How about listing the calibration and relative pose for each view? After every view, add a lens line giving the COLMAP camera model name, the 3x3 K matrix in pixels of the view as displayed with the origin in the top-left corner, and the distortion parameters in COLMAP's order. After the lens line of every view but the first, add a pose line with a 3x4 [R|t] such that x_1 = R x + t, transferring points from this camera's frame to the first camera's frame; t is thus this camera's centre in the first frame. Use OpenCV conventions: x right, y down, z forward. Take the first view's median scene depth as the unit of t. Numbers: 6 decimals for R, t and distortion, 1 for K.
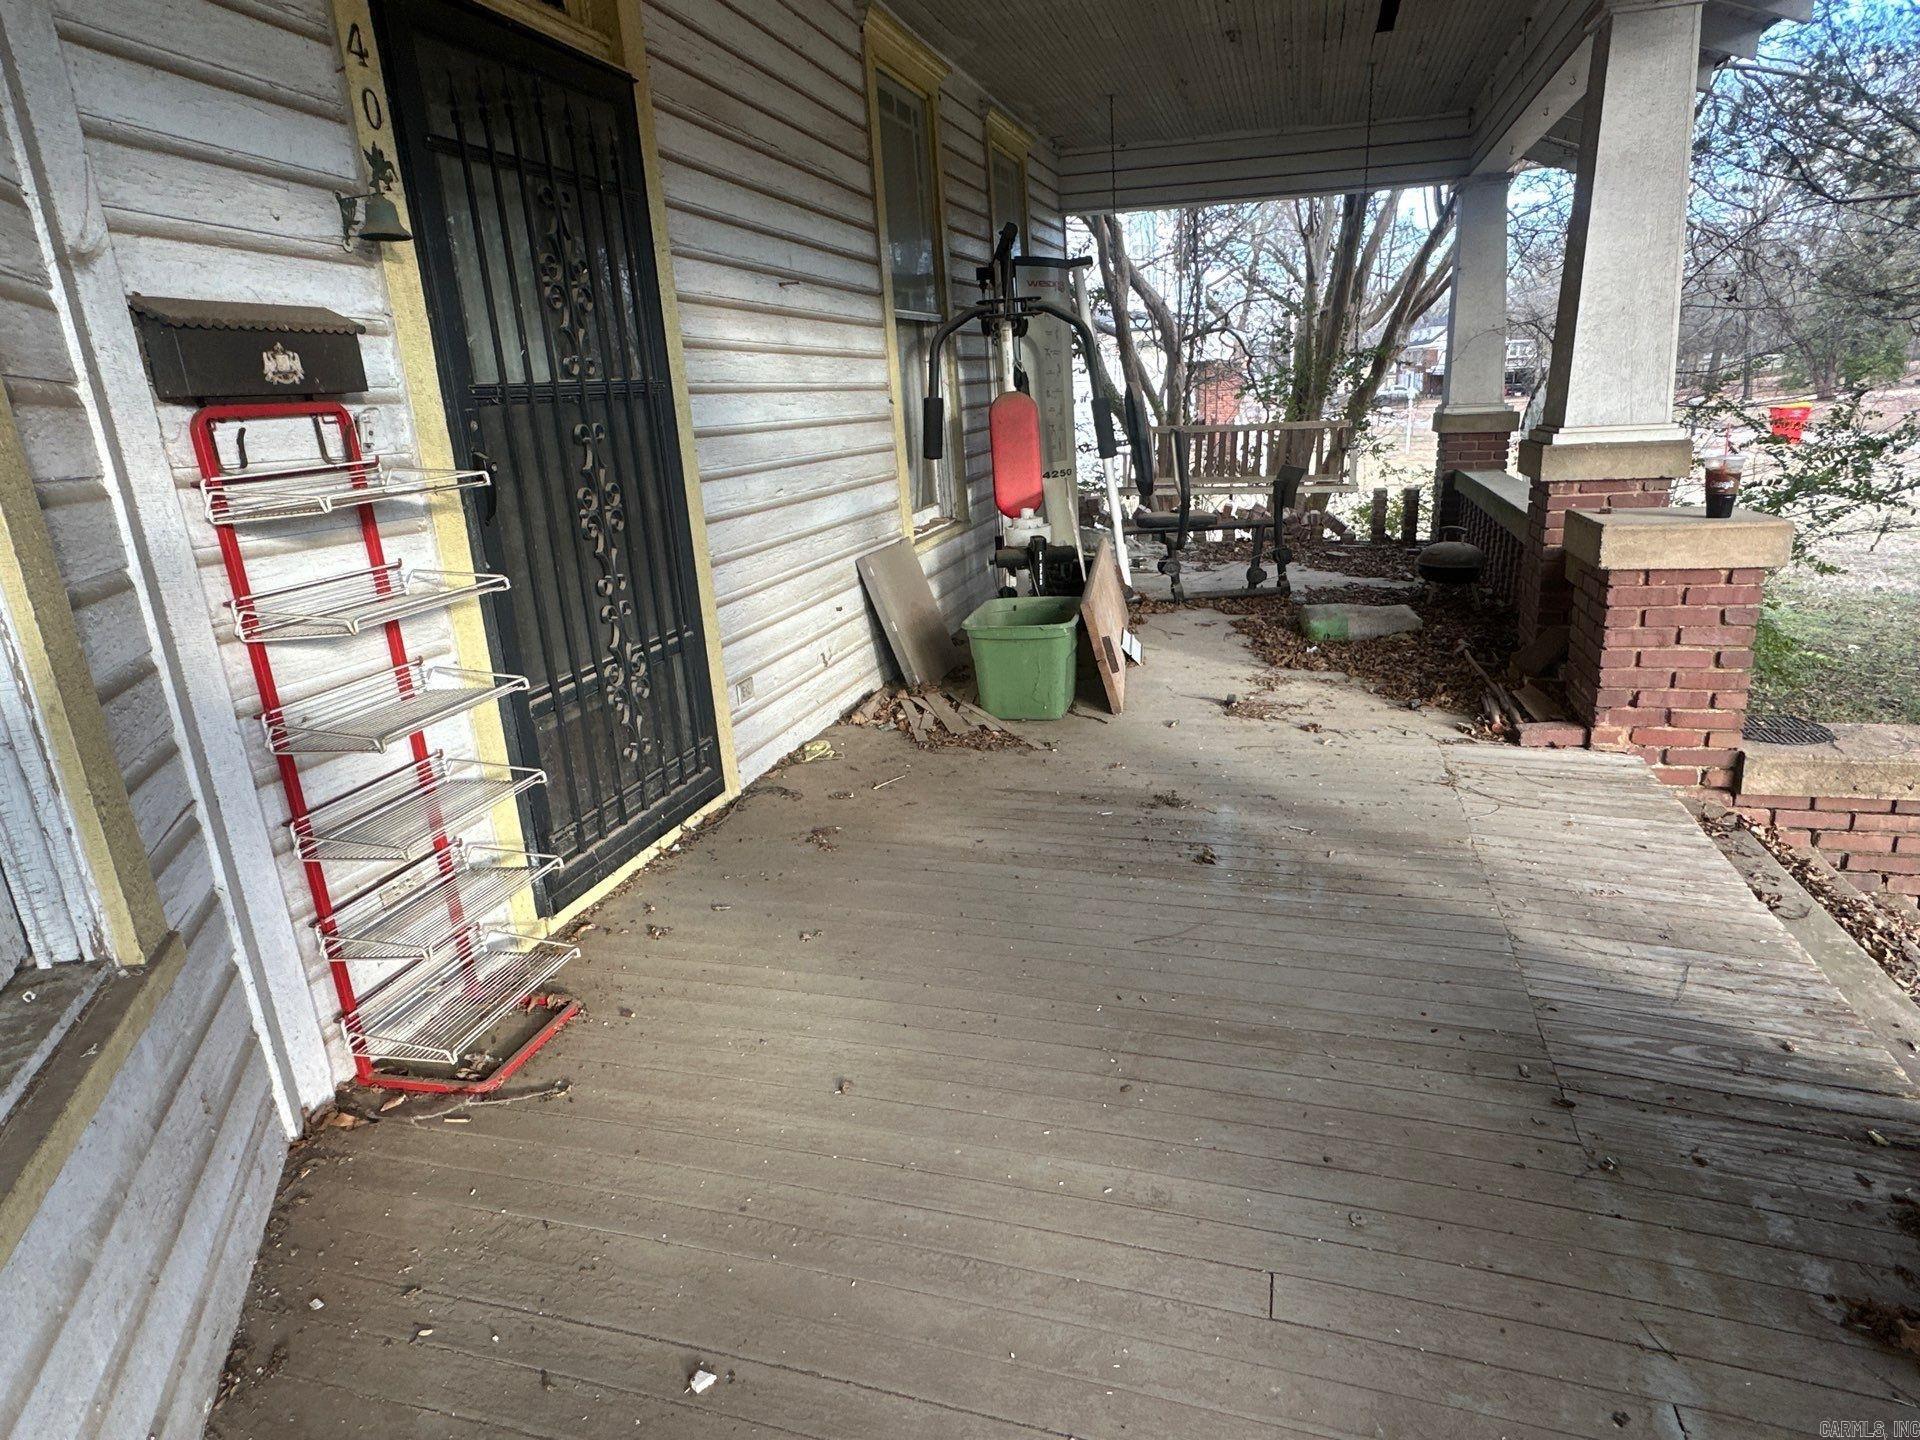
lens RADIAL K [[1108.7, 0, 954.3], [0, 1108.7, 713.1], [0, 0, 1]] dist [-0.006444, -0.001472]
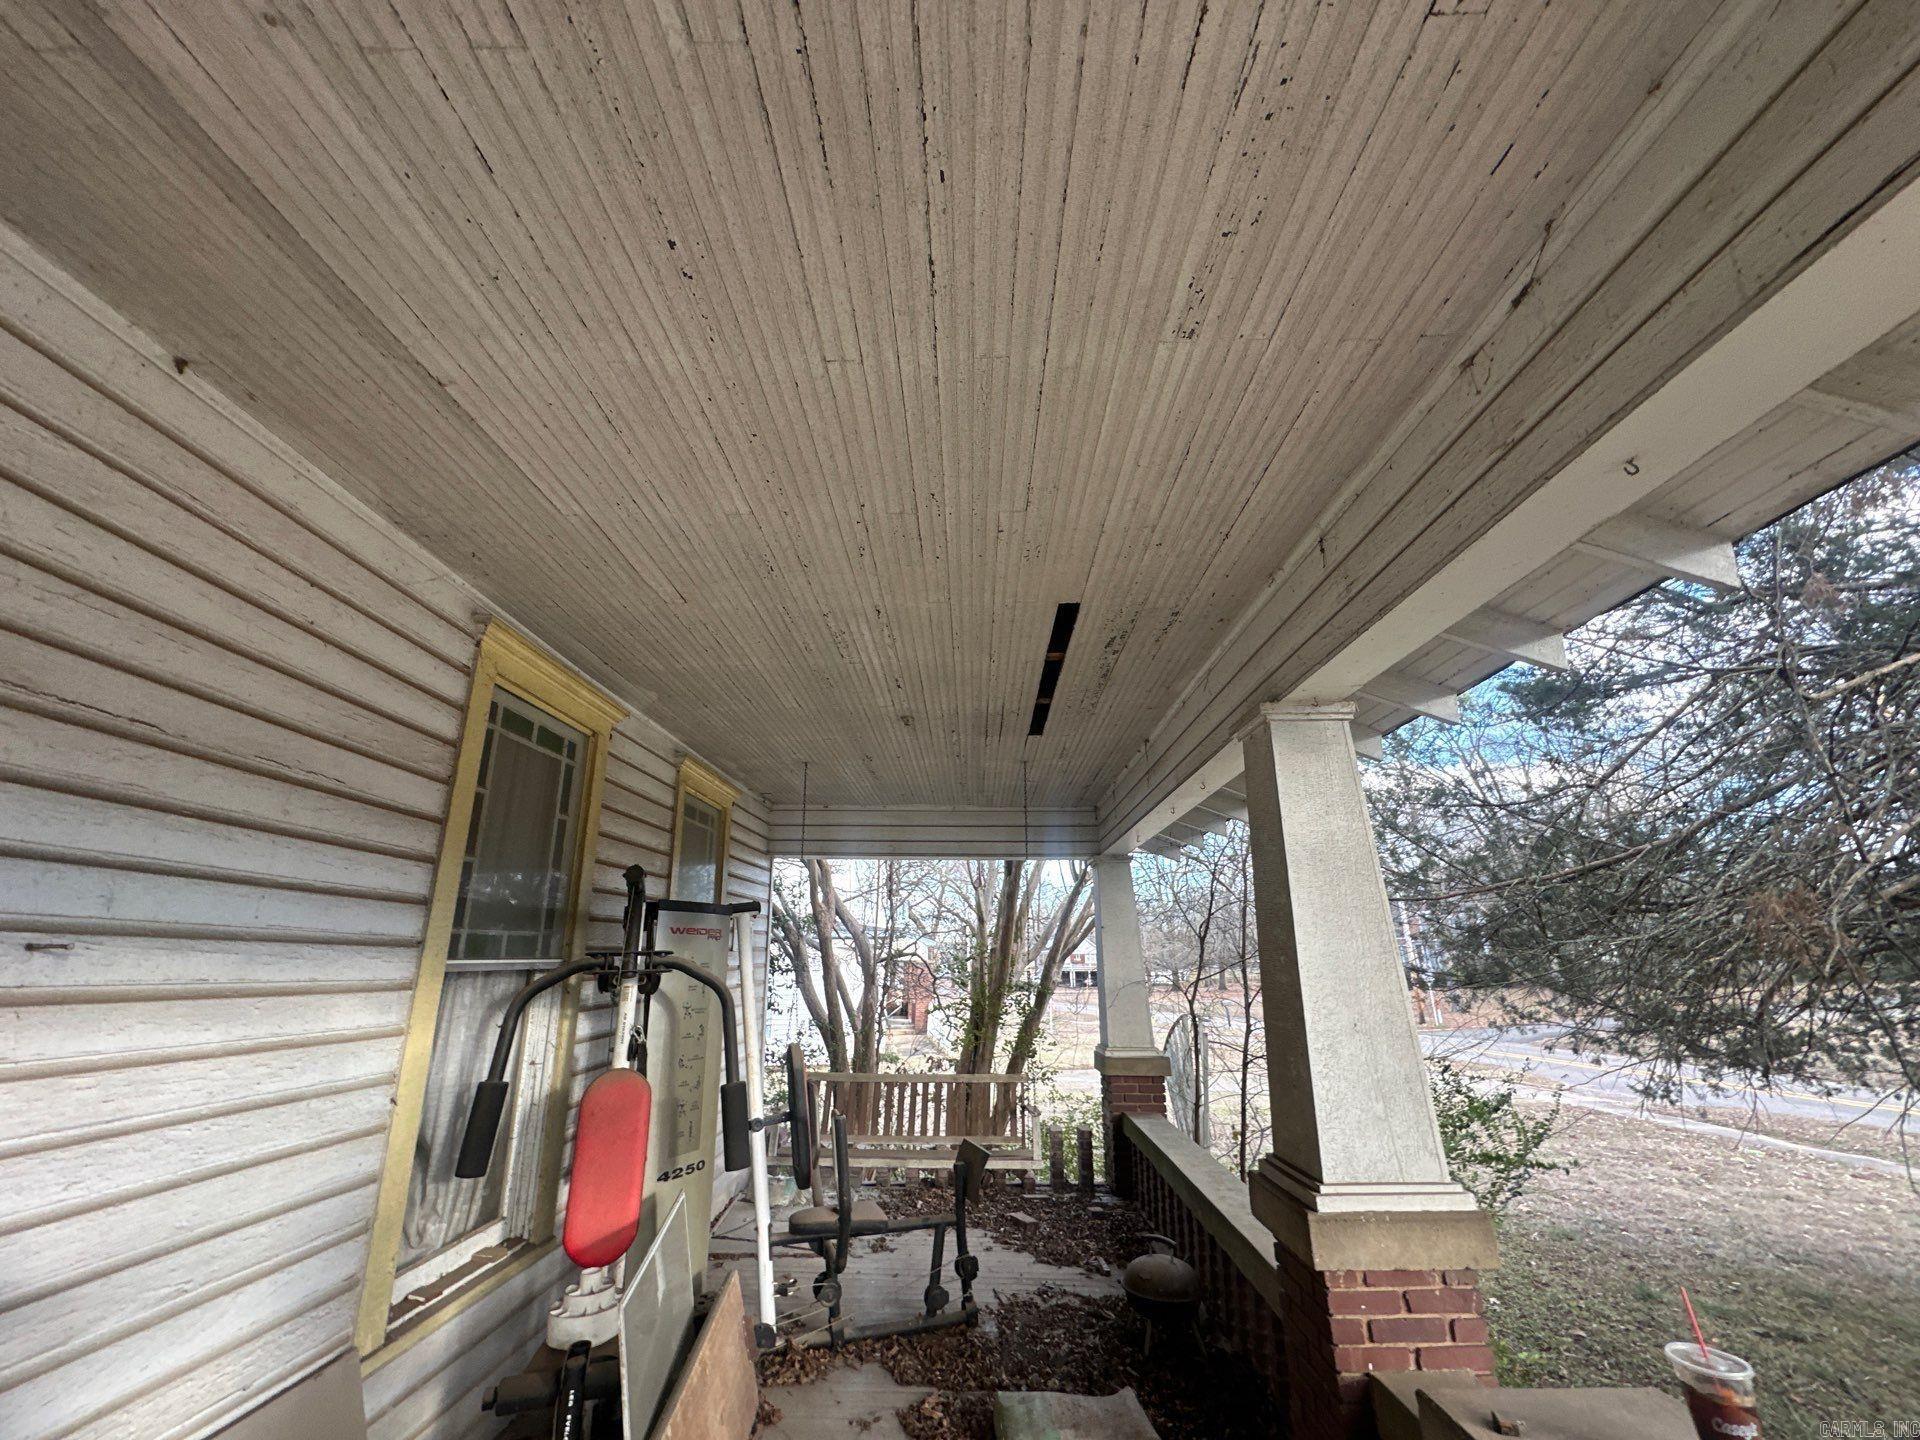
lens RADIAL K [[803.1, 0, 963.1], [0, 803.1, 721.1], [0, 0, 1]] dist [-0.000034, -0.000170]
pose [[0.960737, 0.125302, 0.247557, 0.080803], [0.033577, 0.833158, -0.552015, -0.127060], [-0.275423, 0.538653, 0.796238, 0.260936]]
